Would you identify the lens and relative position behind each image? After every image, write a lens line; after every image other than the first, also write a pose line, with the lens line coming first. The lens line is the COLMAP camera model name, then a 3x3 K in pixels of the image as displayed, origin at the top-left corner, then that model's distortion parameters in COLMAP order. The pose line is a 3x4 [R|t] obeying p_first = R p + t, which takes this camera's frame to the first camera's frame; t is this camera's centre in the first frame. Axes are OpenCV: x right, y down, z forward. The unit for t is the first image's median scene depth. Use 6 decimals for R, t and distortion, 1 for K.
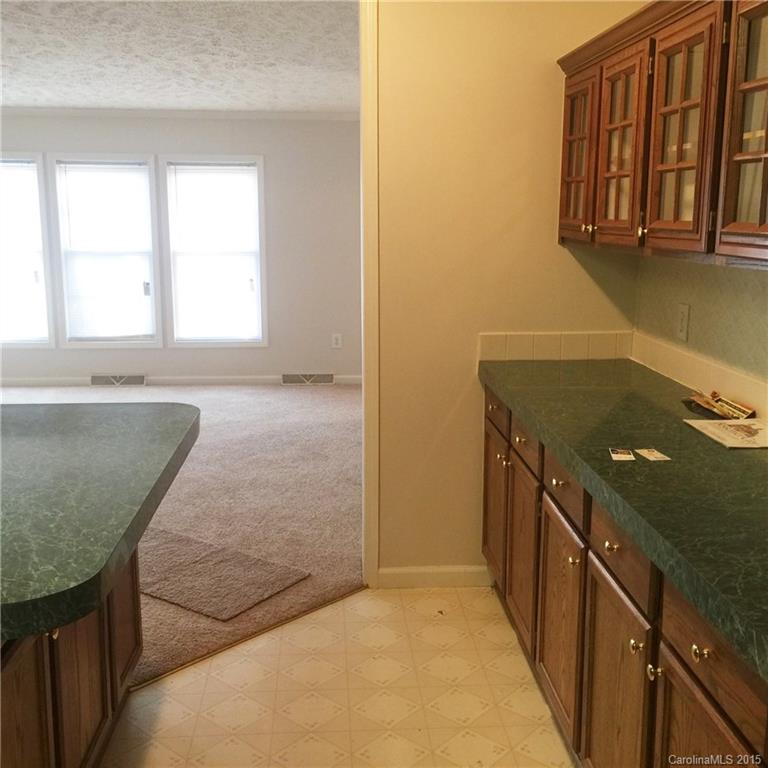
lens RADIAL K [[879.4, 0, 376.6], [0, 879.4, 361.6], [0, 0, 1]] dist [0.089847, -0.129161]
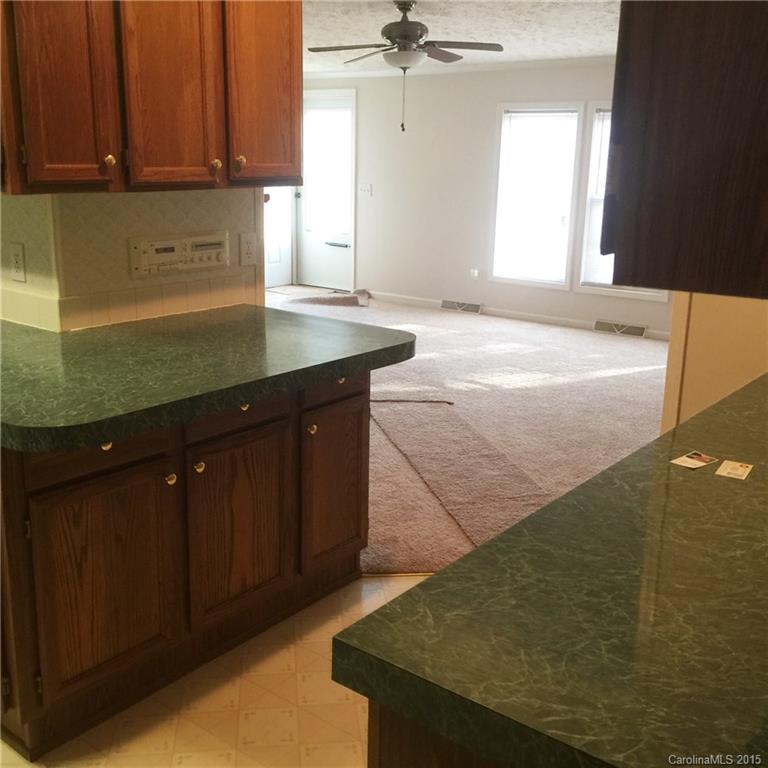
lens RADIAL K [[879.4, 0, 376.6], [0, 879.4, 361.6], [0, 0, 1]] dist [0.089847, -0.129161]
pose [[0.743823, 0.164359, -0.647853, 0.405672], [-0.130069, 0.986358, 0.100901, -0.019933], [0.655599, 0.009213, 0.755053, 0.138359]]
